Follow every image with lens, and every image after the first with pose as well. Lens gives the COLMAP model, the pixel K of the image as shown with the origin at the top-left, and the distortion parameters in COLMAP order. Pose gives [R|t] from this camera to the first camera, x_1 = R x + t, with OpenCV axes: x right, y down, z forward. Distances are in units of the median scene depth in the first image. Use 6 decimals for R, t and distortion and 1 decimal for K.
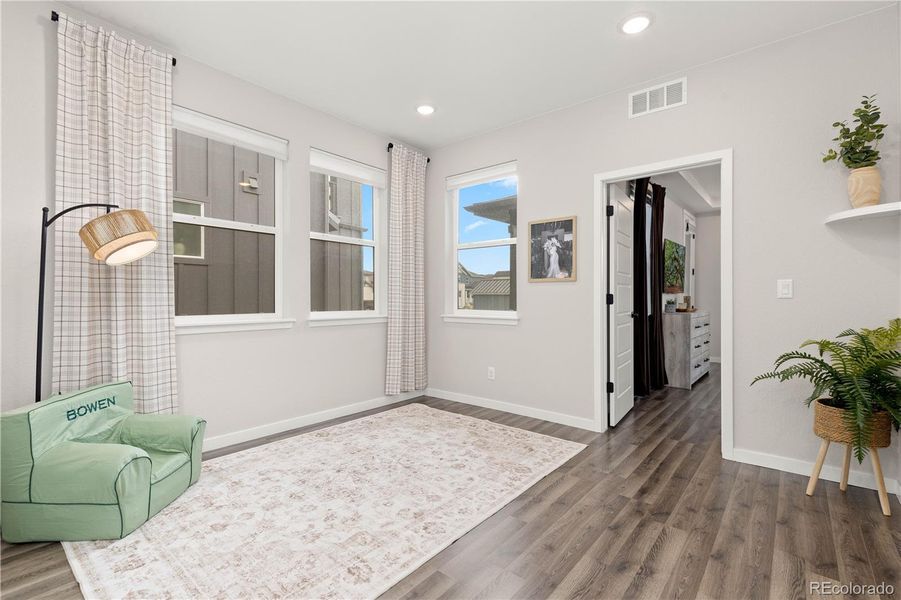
lens RADIAL K [[411.5, 0, 448.2], [0, 411.5, 299.6], [0, 0, 1]] dist [0.015128, -0.000567]
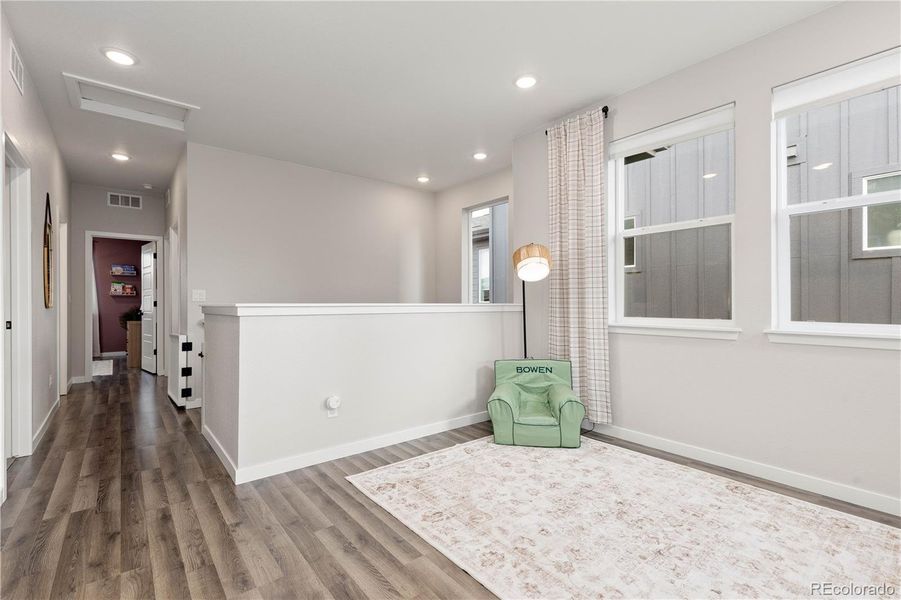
lens RADIAL K [[411.5, 0, 443.0], [0, 411.5, 302.0], [0, 0, 1]] dist [0.015128, -0.000567]
pose [[-0.201144, -0.001197, -0.979561, 0.659884], [-0.000266, 0.999999, -0.001167, -0.001992], [0.979562, 0.000026, -0.201144, 0.820581]]
